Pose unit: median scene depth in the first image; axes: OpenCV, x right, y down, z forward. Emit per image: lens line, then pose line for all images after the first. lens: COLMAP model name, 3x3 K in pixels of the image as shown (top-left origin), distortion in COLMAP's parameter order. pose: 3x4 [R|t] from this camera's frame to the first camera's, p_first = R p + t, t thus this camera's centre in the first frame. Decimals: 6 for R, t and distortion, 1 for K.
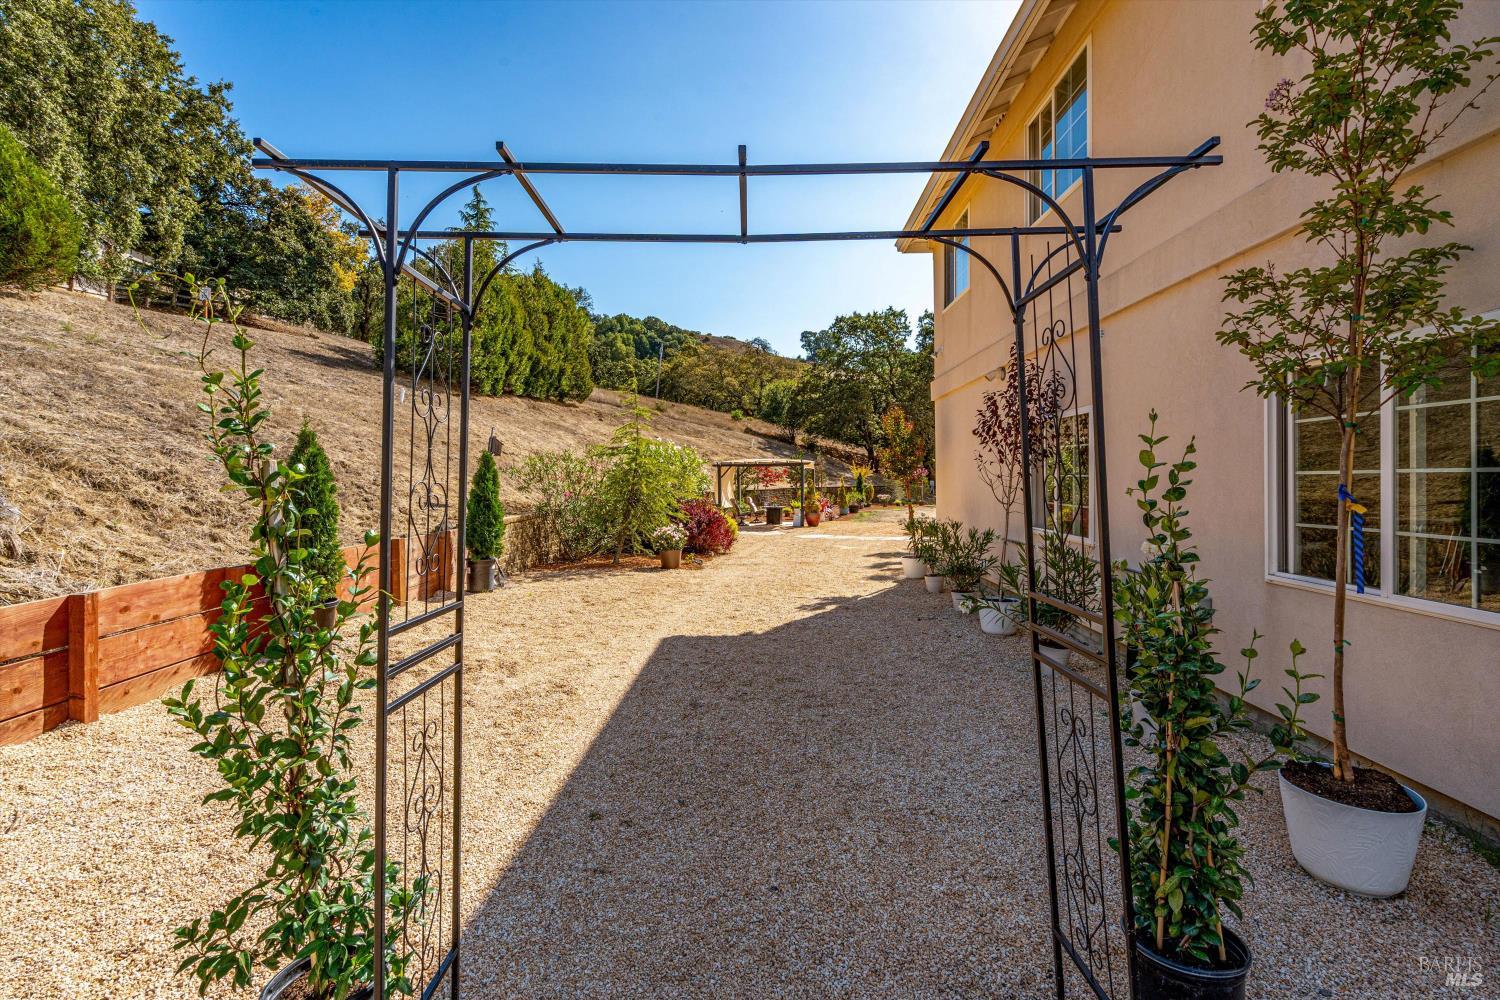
lens RADIAL K [[686.5, 0, 750.0], [0, 686.5, 500.0], [0, 0, 1]] dist [-0.003538, 0.000104]
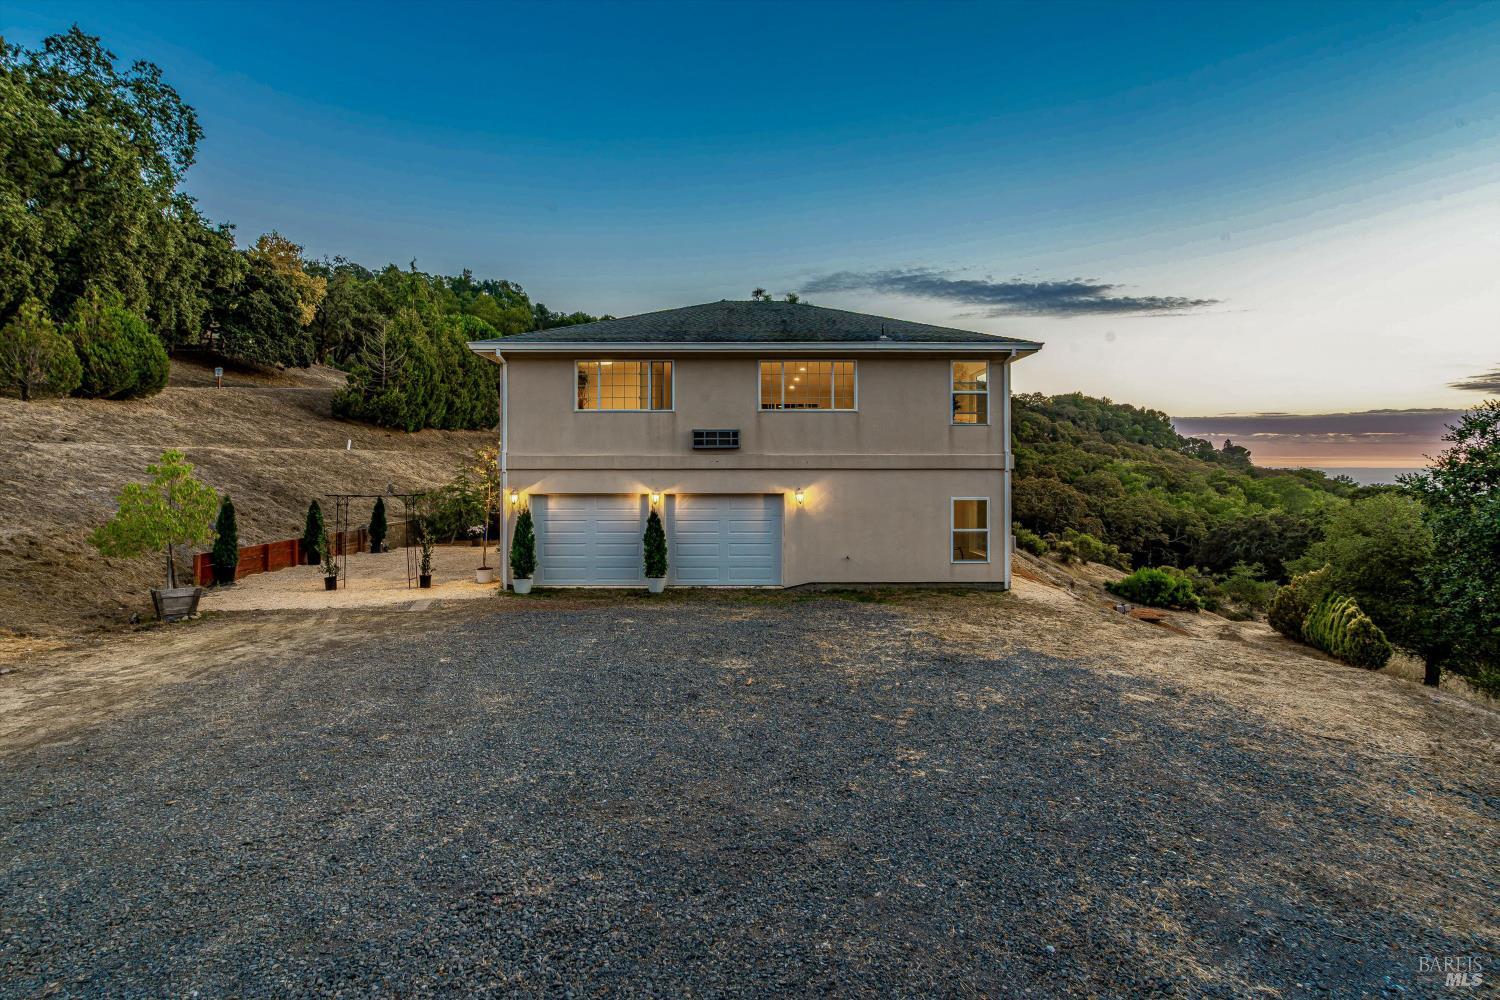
lens RADIAL K [[686.5, 0, 750.0], [0, 686.5, 500.0], [0, 0, 1]] dist [-0.003538, 0.000104]
pose [[0.998677, 0.012785, 0.049810, 0.228130], [-0.013141, 0.999890, 0.006832, -0.025027], [-0.049718, -0.007477, 0.998735, -0.422565]]
